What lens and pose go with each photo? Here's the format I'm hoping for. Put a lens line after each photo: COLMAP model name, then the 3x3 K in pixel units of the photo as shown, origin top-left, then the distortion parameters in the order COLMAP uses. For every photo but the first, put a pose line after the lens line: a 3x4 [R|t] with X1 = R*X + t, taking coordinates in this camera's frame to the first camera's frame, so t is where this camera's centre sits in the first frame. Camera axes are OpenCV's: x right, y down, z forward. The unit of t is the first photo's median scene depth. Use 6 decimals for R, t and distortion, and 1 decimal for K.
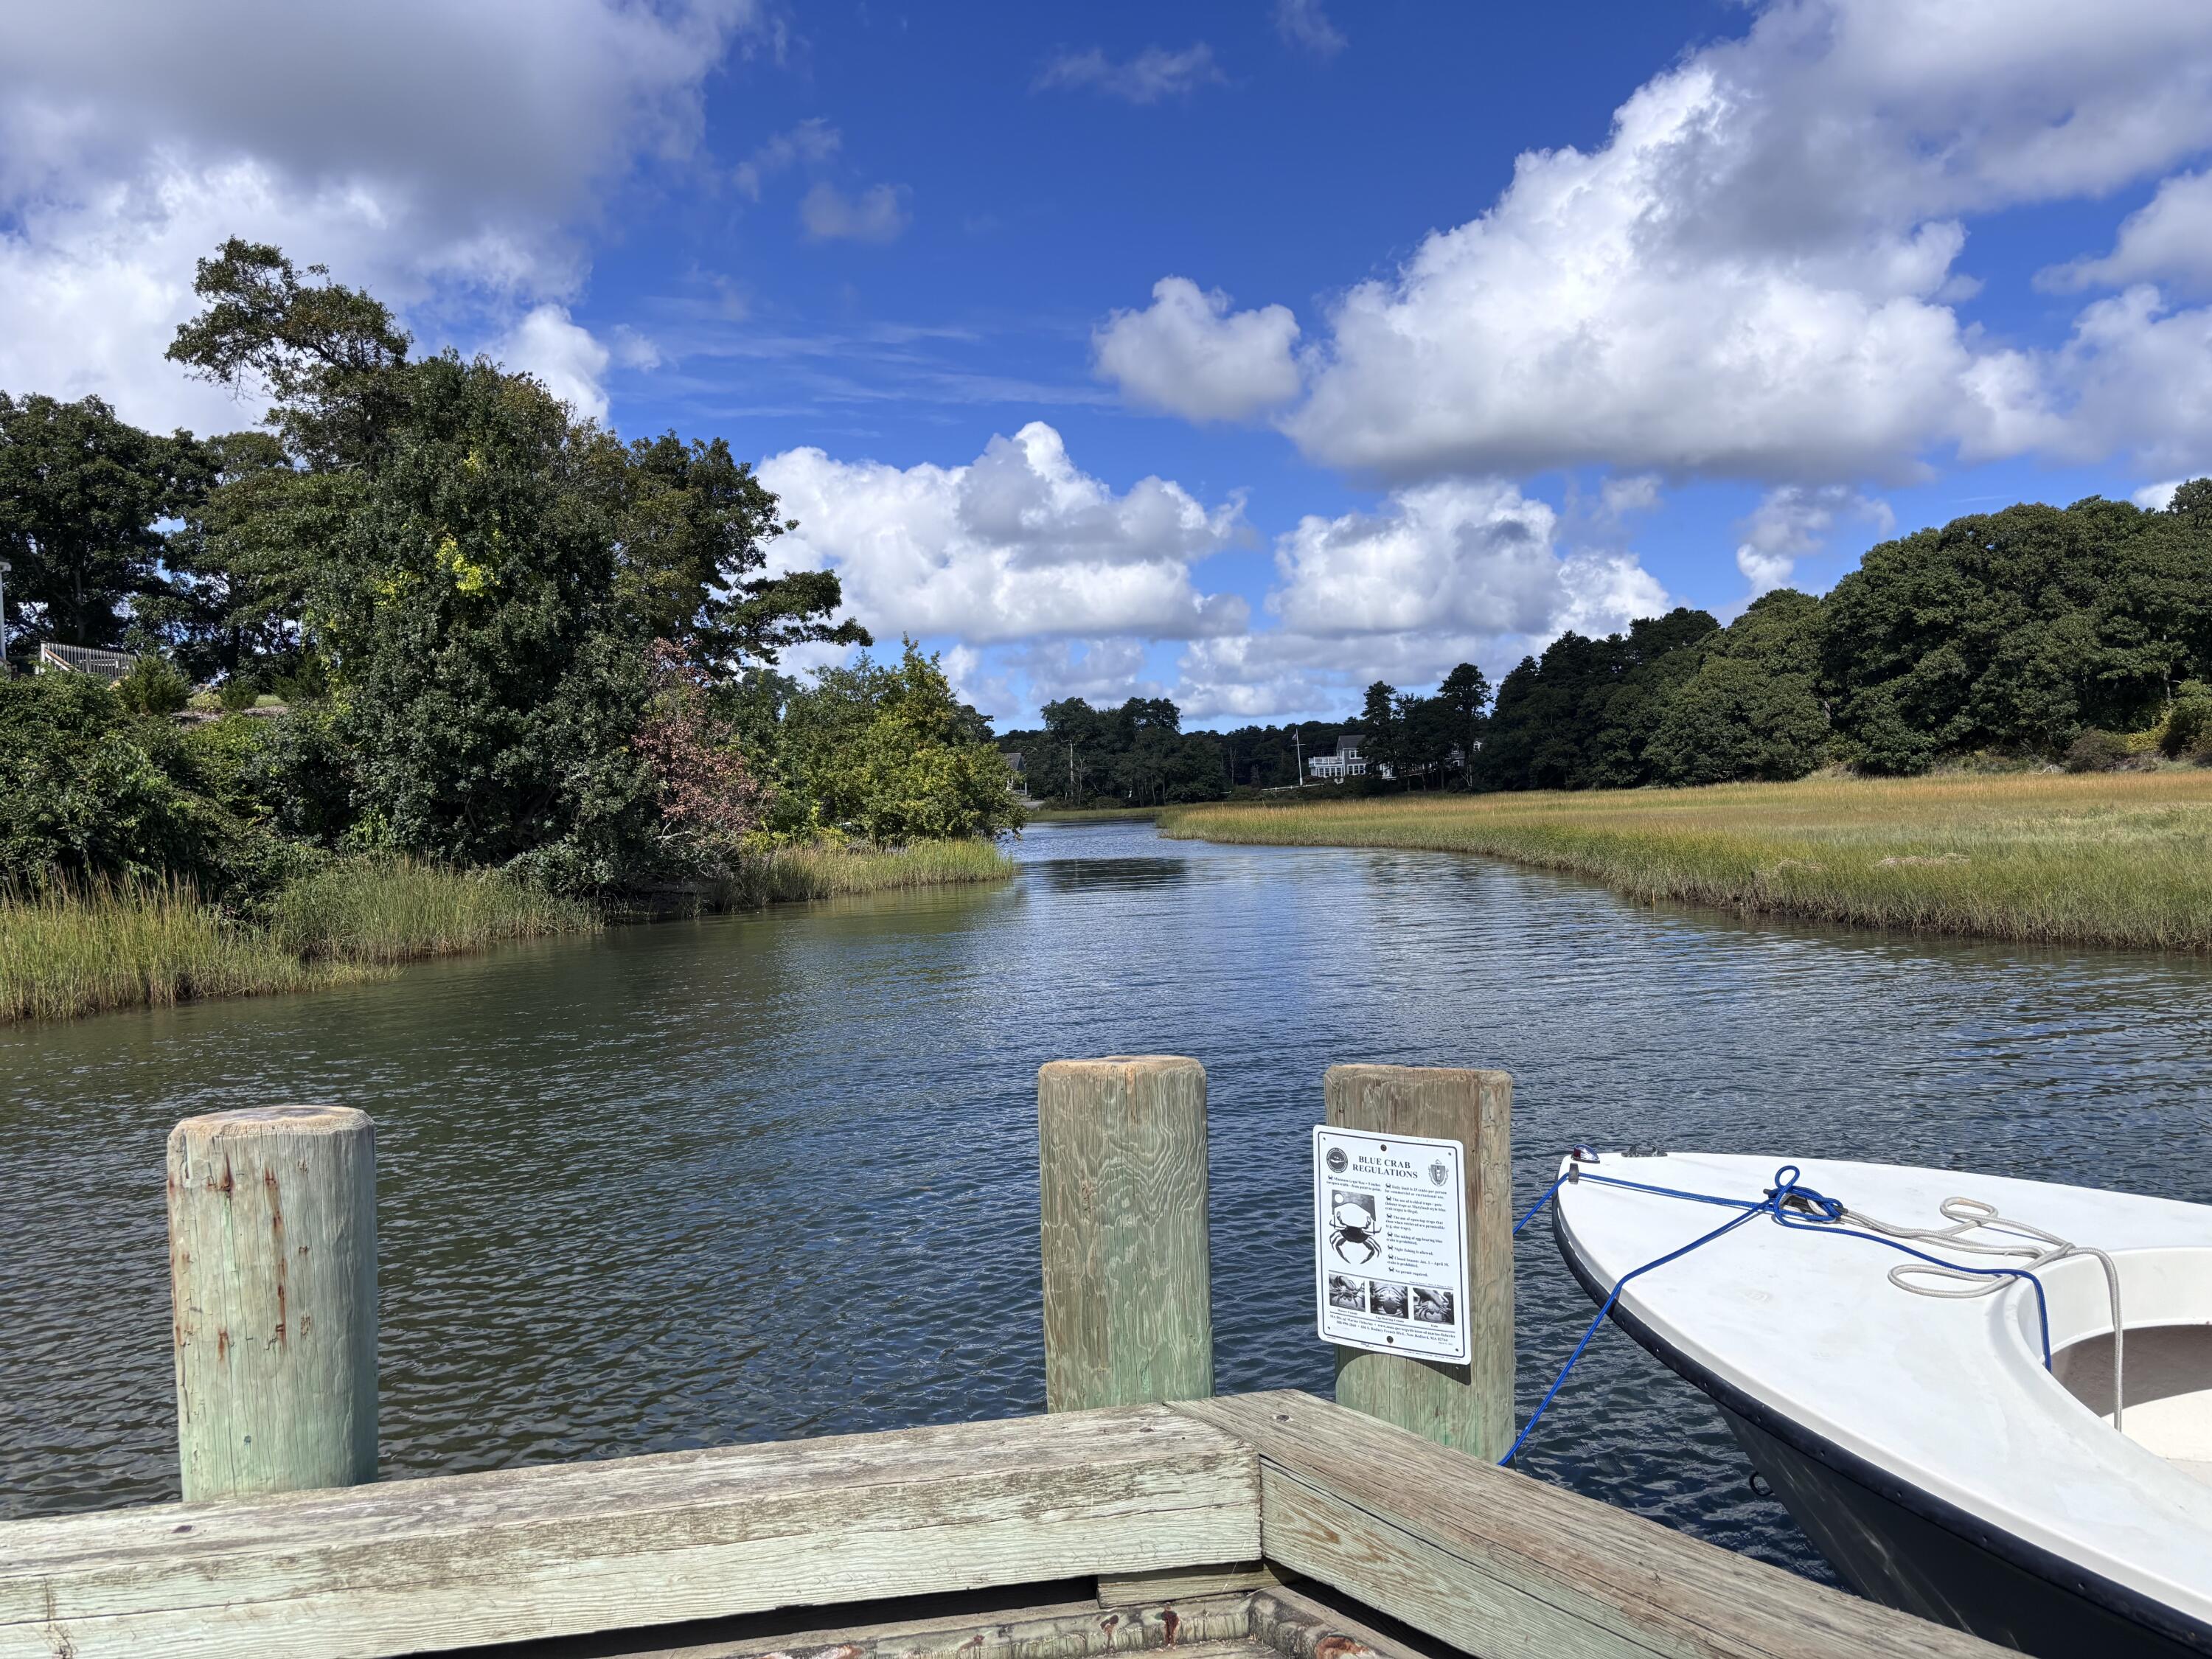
lens RADIAL K [[1668.3, 0, 1105.6], [0, 1668.3, 826.2], [0, 0, 1]] dist [0.039513, -0.003021]
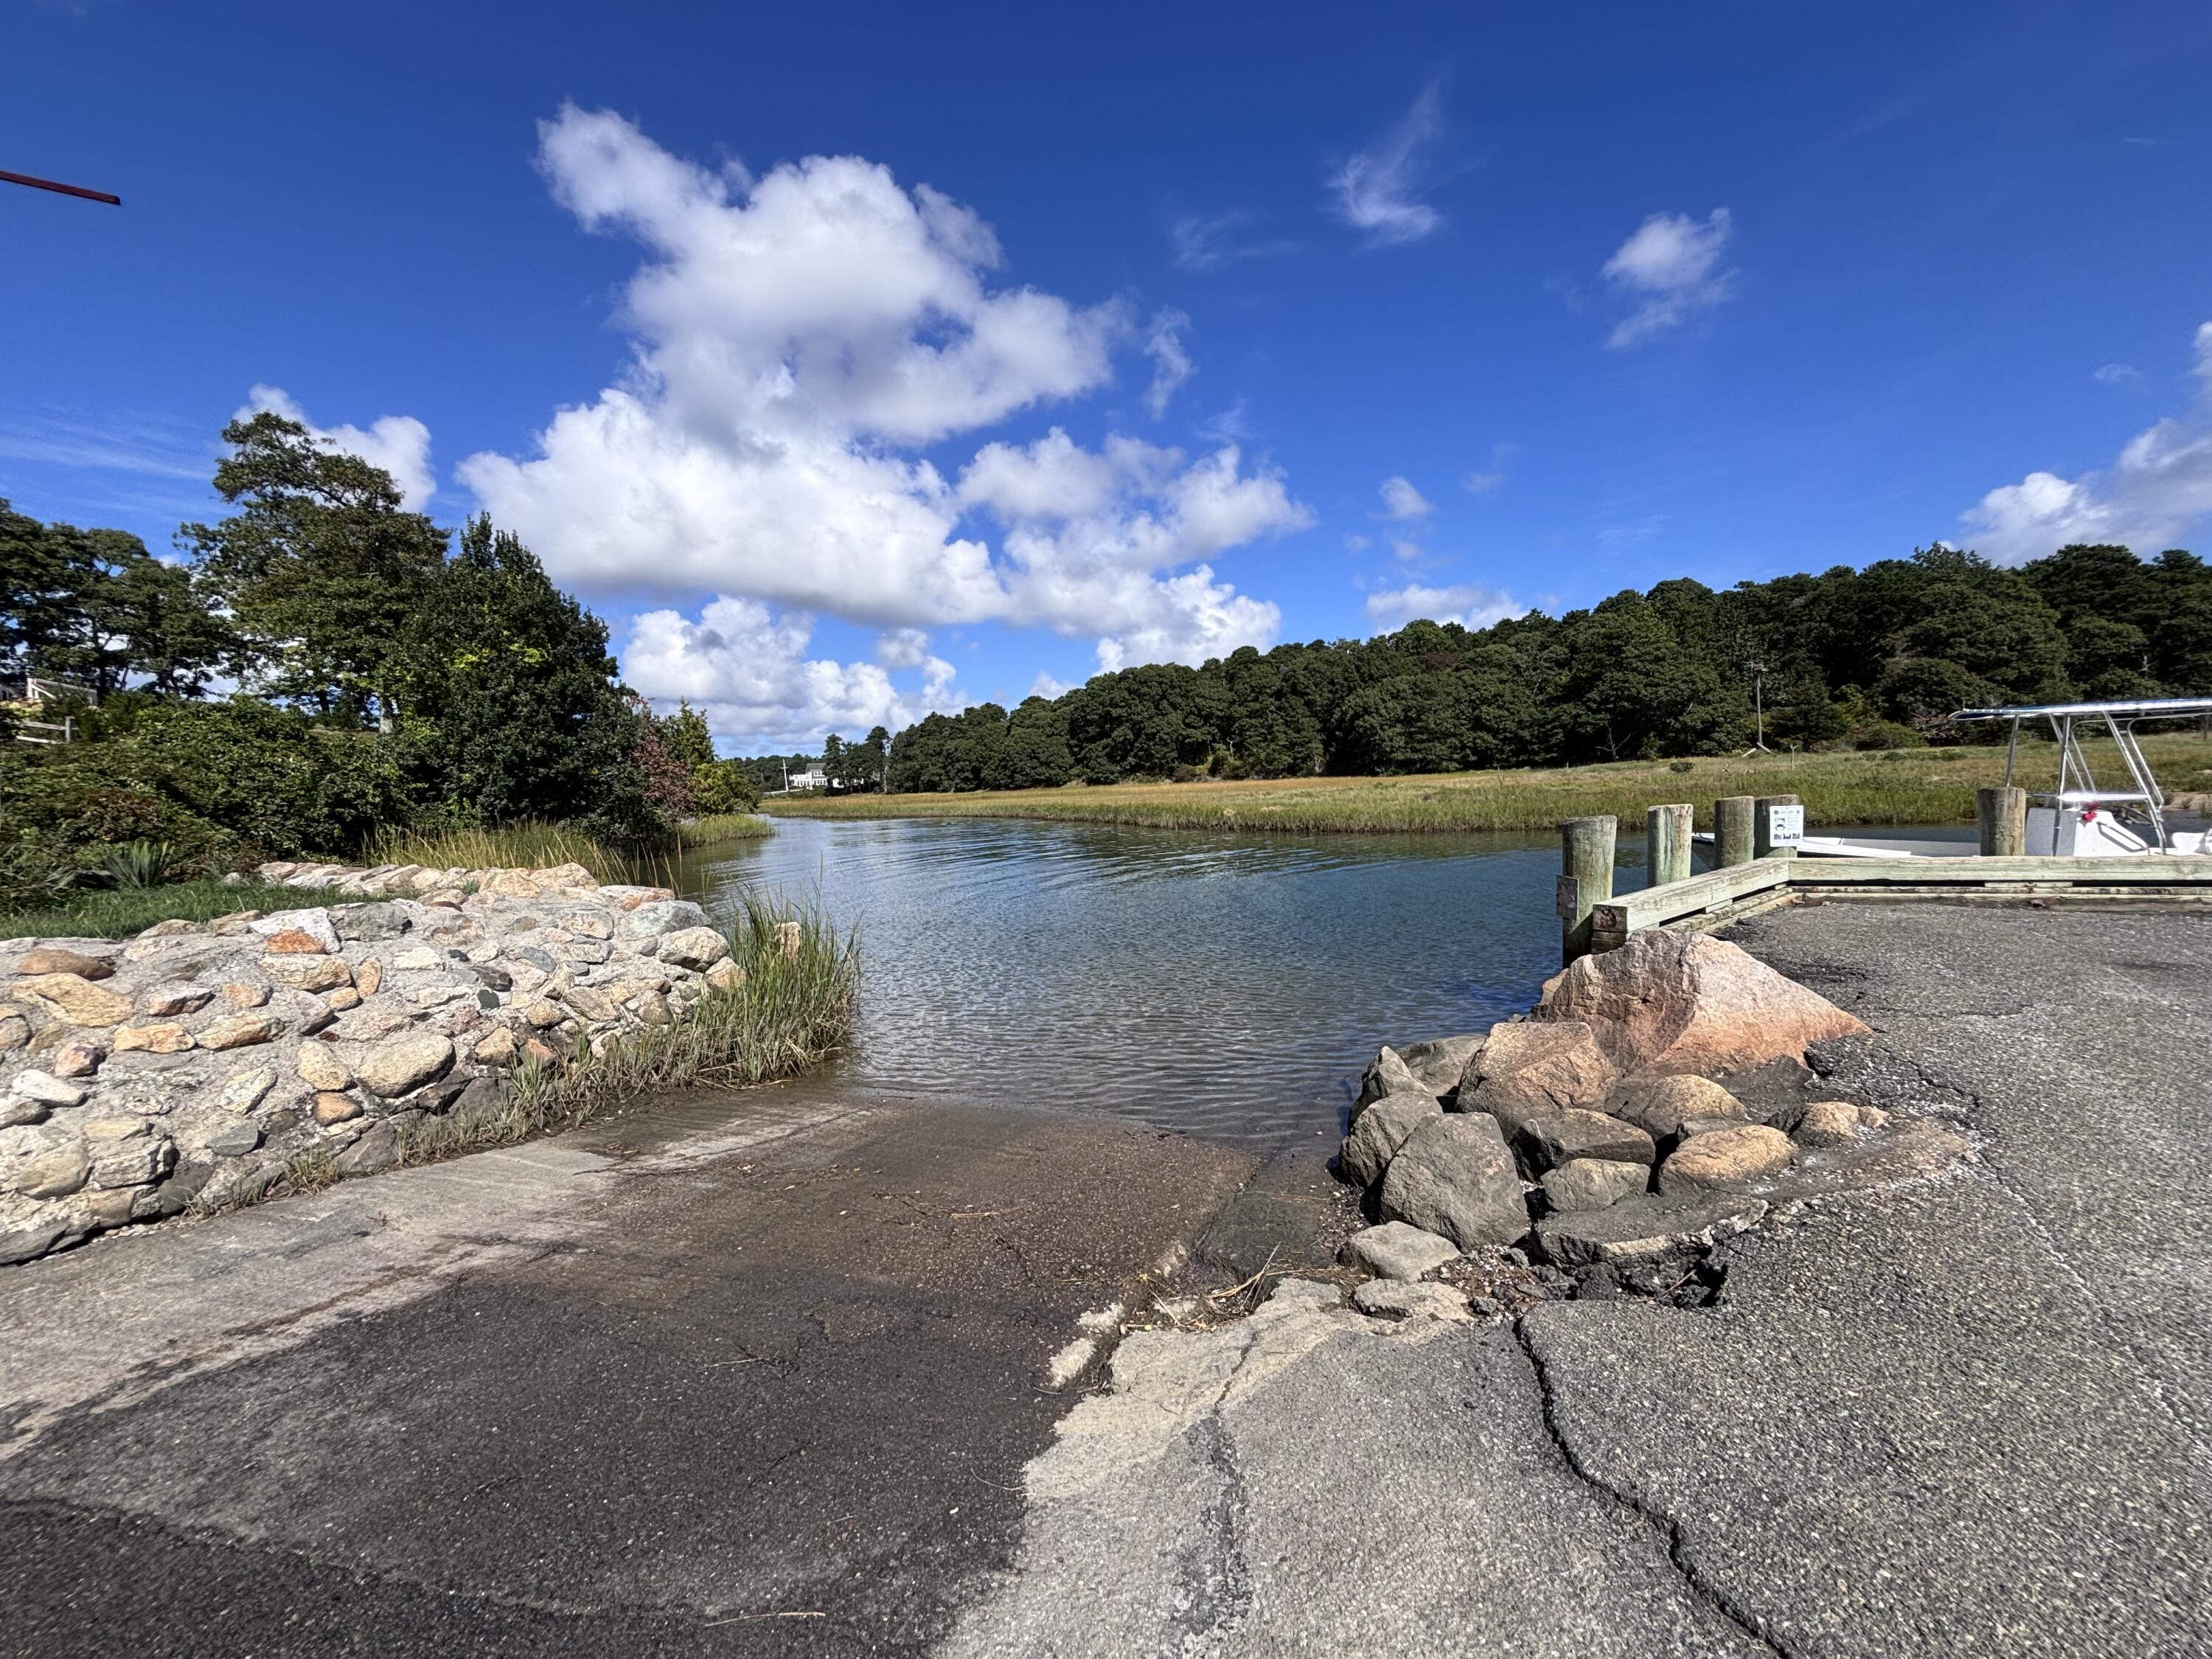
lens RADIAL K [[889.2, 0, 1106.7], [0, 889.2, 834.6], [0, 0, 1]] dist [-0.002910, -0.000349]
pose [[0.873575, -0.027209, 0.485929, -0.099415], [0.016439, 0.999516, 0.026414, 0.005110], [-0.486413, -0.015086, 0.873599, -0.014239]]
